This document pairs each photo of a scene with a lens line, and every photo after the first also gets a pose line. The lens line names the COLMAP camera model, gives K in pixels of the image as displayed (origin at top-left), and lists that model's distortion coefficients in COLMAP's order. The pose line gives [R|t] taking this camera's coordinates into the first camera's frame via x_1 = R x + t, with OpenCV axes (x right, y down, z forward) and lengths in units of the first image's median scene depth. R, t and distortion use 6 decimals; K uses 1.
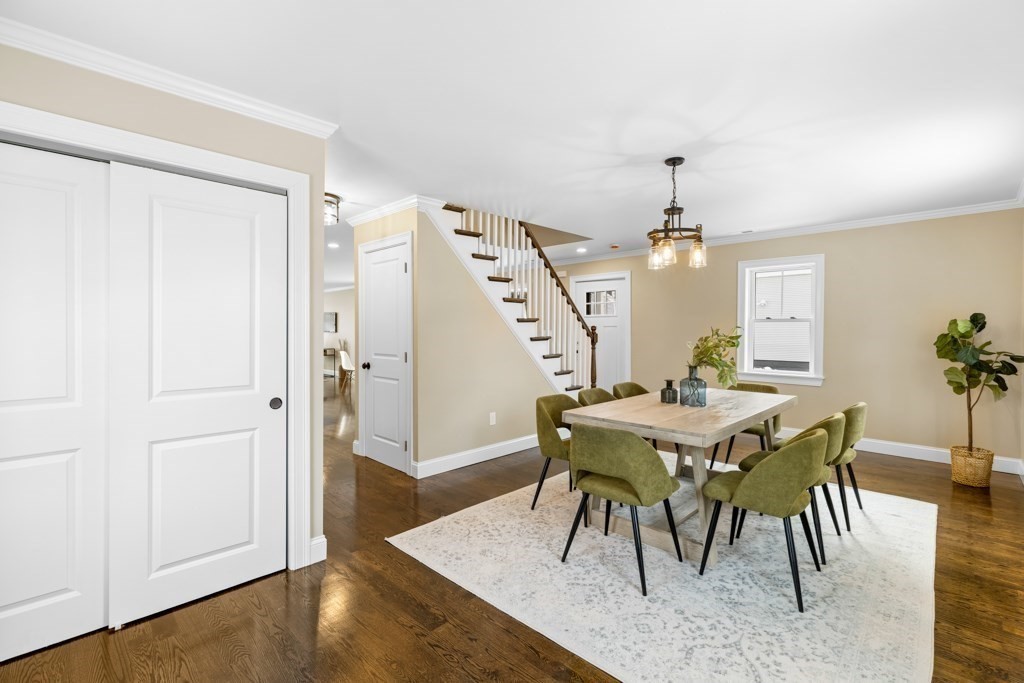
lens RADIAL K [[461.9, 0, 512.8], [0, 461.9, 332.1], [0, 0, 1]] dist [0.001596, 0.000247]
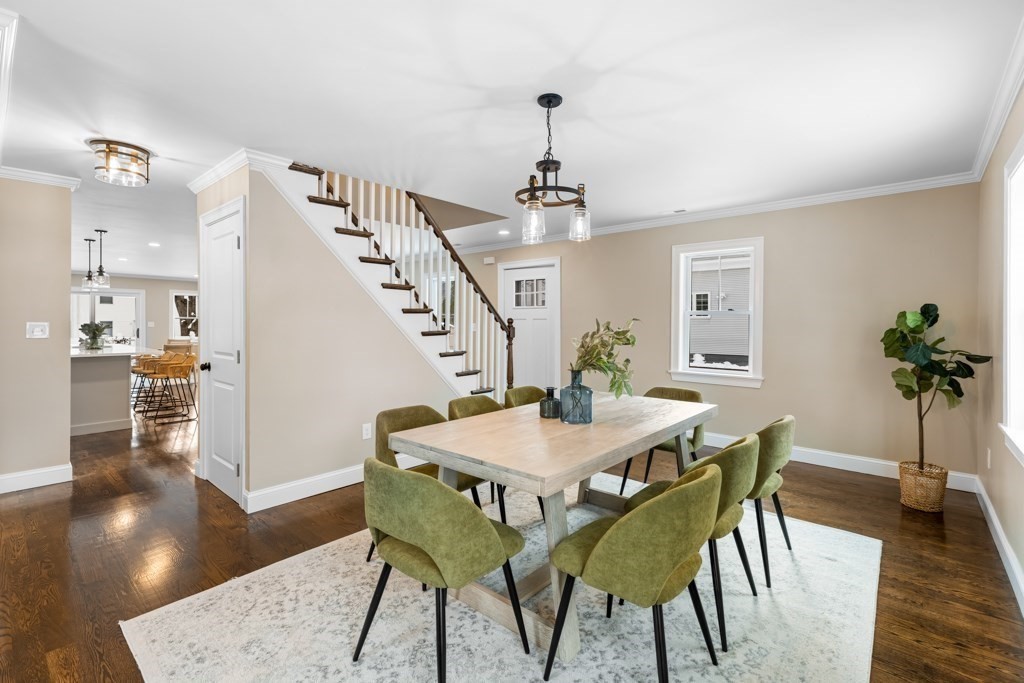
lens RADIAL K [[462.0, 0, 516.1], [0, 462.0, 323.2], [0, 0, 1]] dist [0.002391, 0.000017]
pose [[0.998401, 0.003066, 0.056441, 0.211806], [-0.002815, 0.999986, -0.004520, -0.000332], [-0.056454, 0.004354, 0.998396, 0.206783]]
